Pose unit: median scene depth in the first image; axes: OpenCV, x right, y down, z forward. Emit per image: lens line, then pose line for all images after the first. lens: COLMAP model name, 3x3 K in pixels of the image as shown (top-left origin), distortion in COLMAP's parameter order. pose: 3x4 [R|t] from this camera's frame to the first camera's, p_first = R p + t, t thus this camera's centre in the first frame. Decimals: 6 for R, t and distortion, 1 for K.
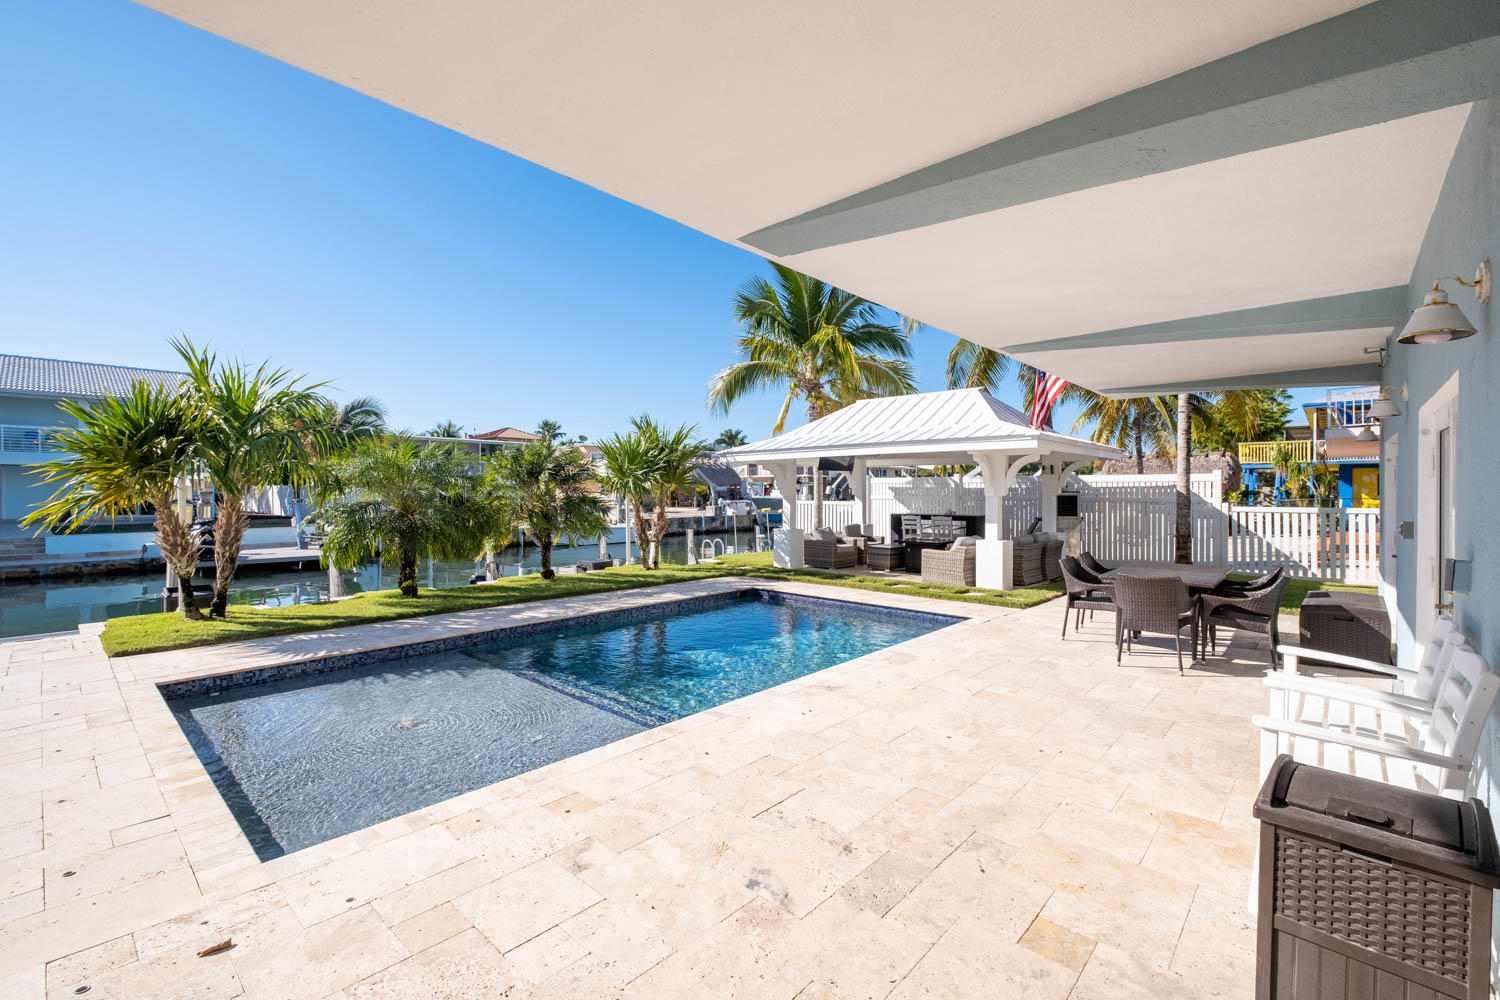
lens RADIAL K [[649.6, 0, 753.1], [0, 649.6, 495.5], [0, 0, 1]] dist [0.002441, -0.004725]
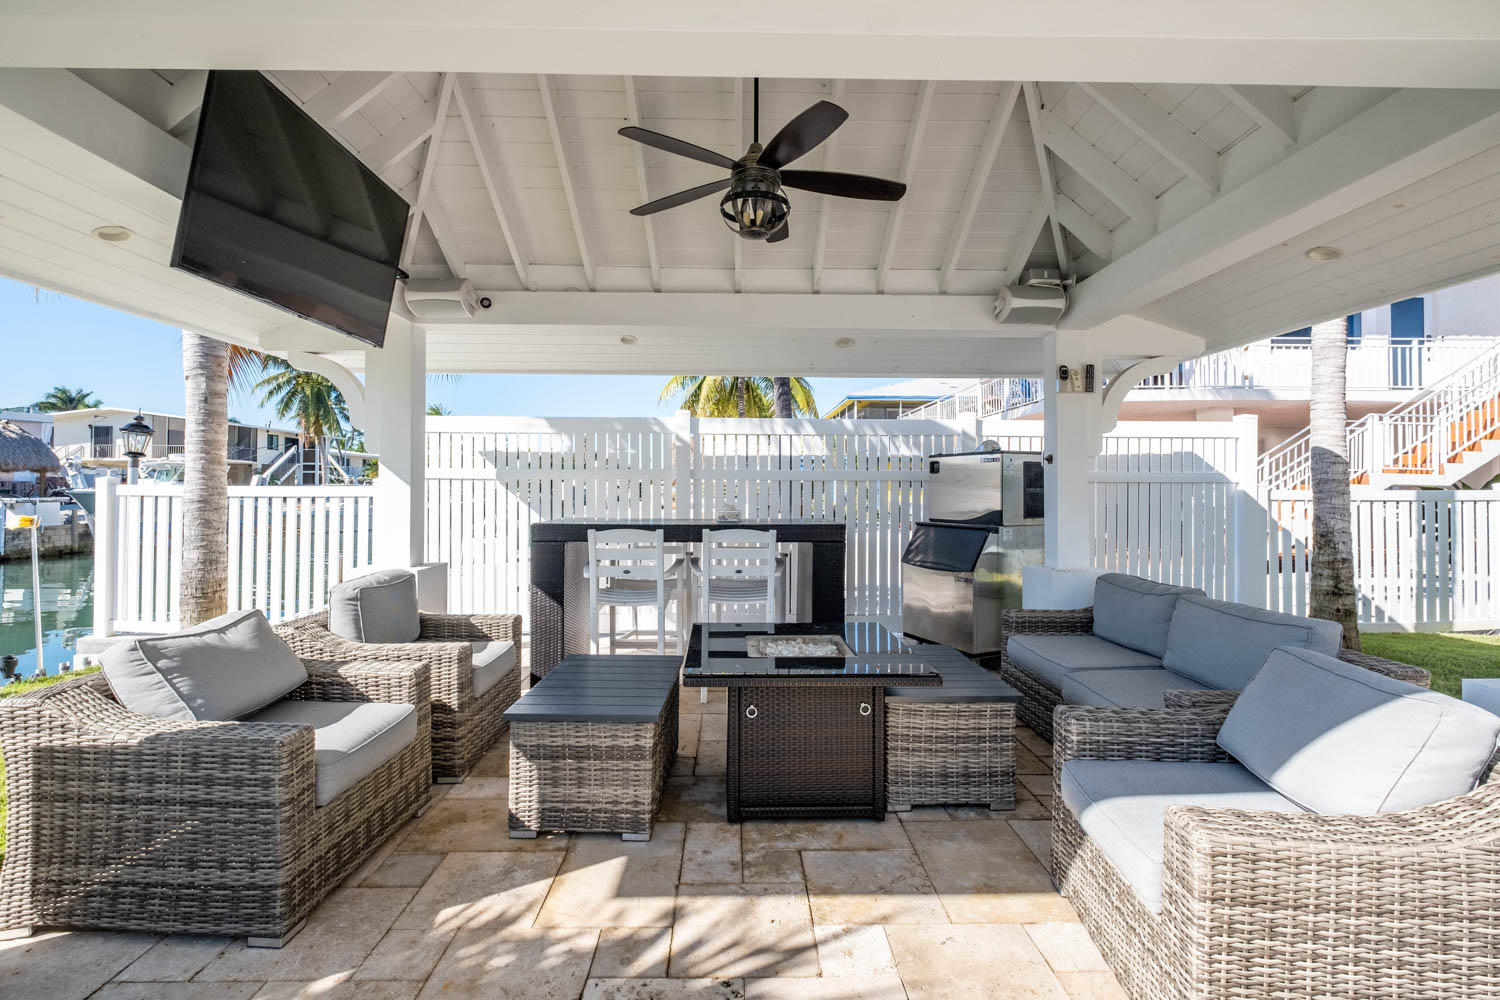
lens RADIAL K [[649.6, 0, 740.6], [0, 649.6, 491.4], [0, 0, 1]] dist [0.002441, -0.004725]
pose [[0.727561, -0.003312, 0.686035, 0.029306], [0.003764, 0.999993, 0.000835, 0.003842], [-0.686033, 0.001974, 0.727568, 0.251556]]
